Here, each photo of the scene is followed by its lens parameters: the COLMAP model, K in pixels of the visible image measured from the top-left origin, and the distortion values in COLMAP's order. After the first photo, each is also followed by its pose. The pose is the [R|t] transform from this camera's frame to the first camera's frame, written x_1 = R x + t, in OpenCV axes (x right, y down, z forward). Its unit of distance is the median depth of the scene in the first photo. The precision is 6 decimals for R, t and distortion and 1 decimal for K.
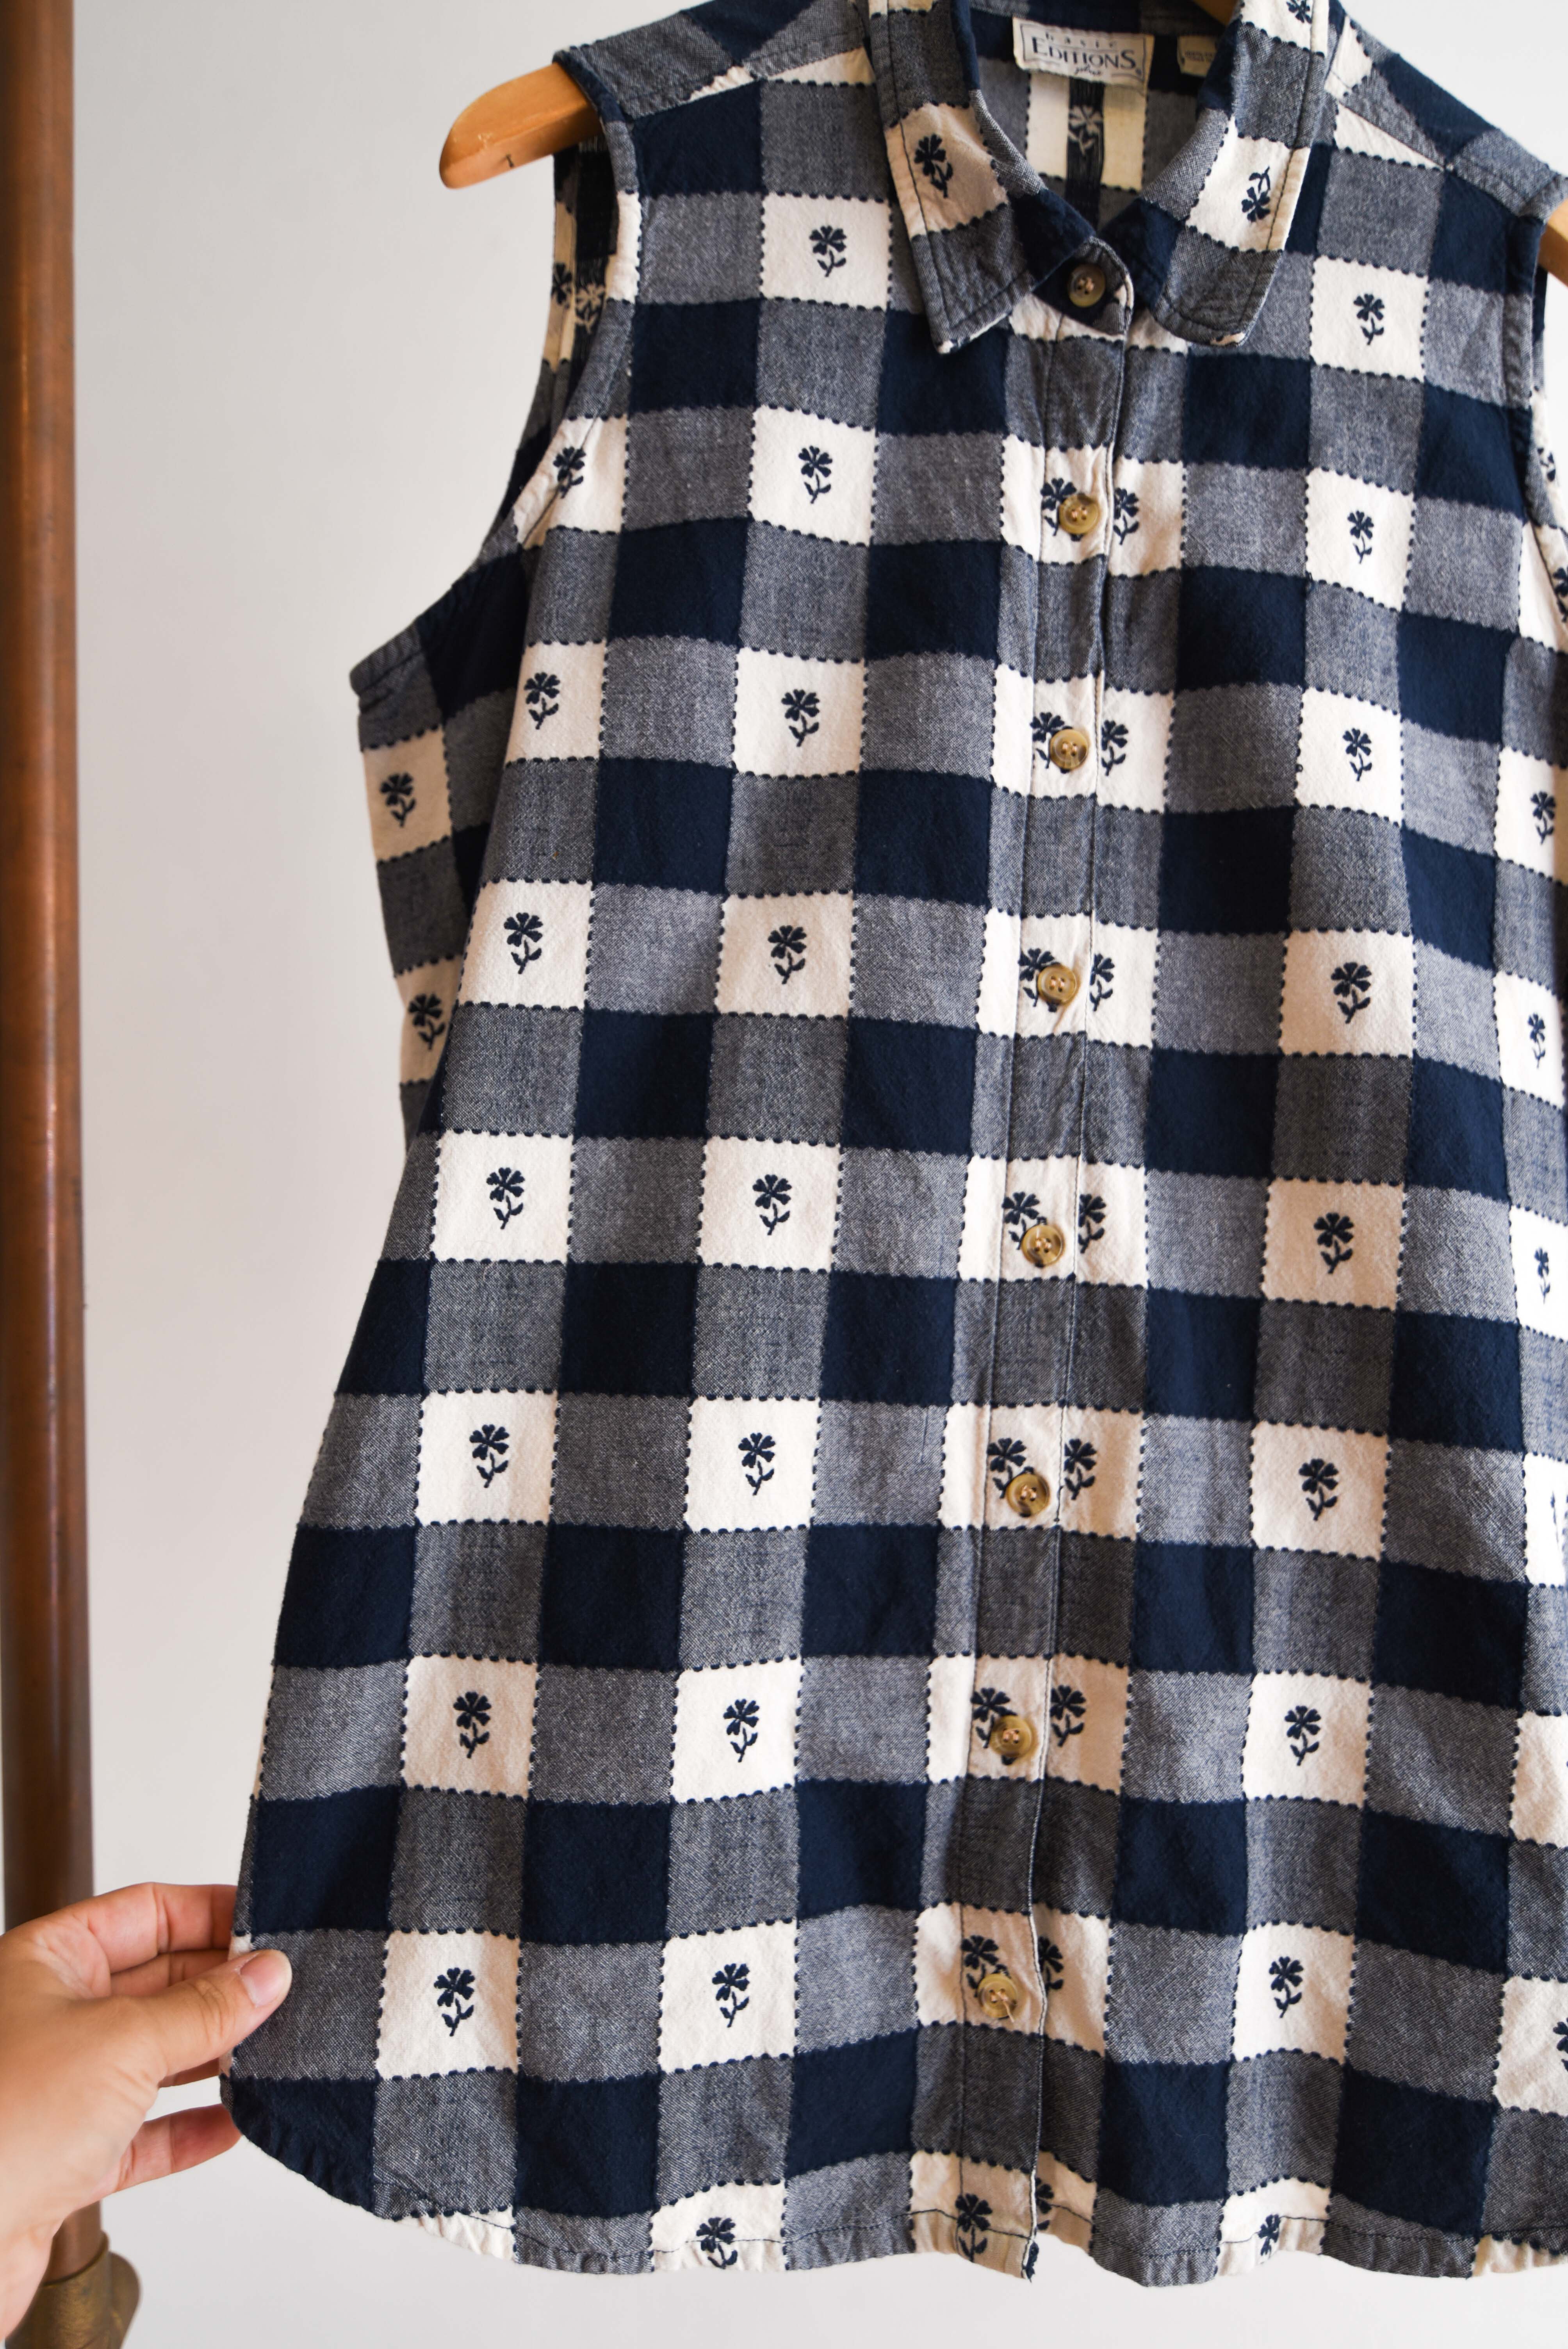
lens RADIAL K [[1474.0, 0, 783.6], [0, 1474.0, 1173.8], [0, 0, 1]] dist [0.003623, -0.015968]
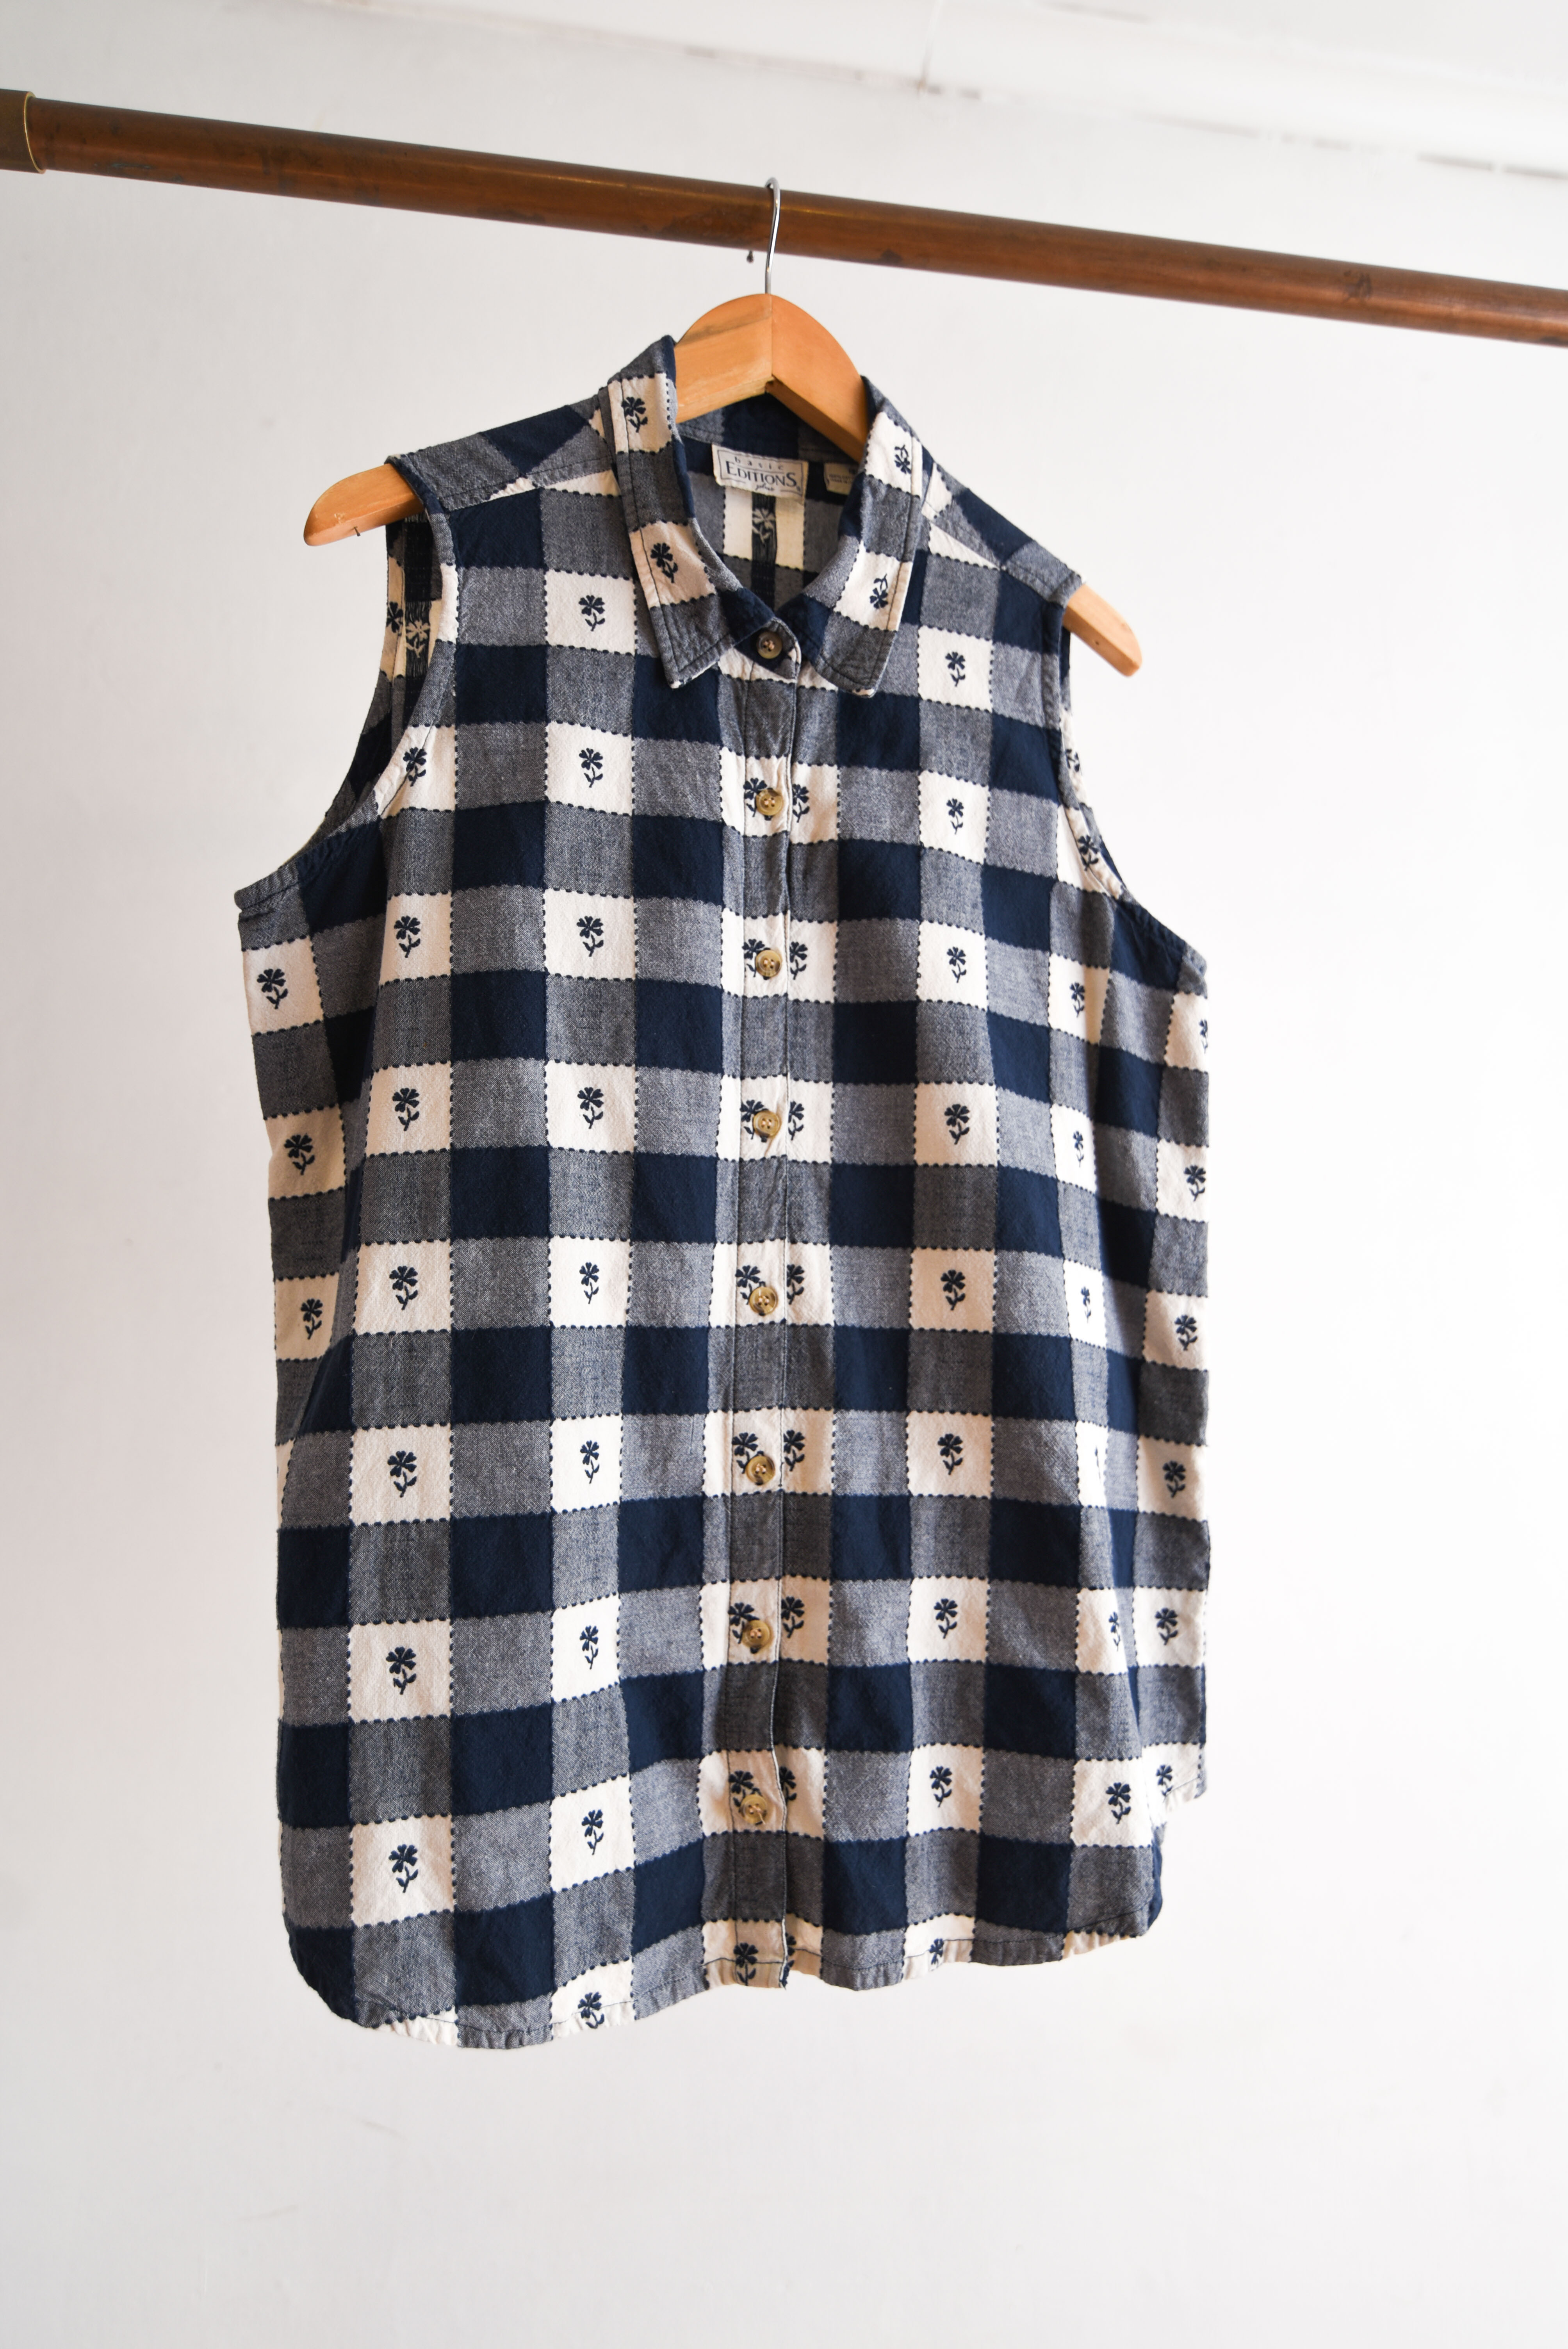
lens RADIAL K [[1474.0, 0, 777.5], [0, 1474.0, 1187.3], [0, 0, 1]] dist [0.003623, -0.015968]
pose [[0.977825, -0.031213, 0.207083, -0.111240], [0.035179, 0.999261, -0.015495, -0.041188], [-0.206446, 0.022437, 0.978201, -0.441026]]
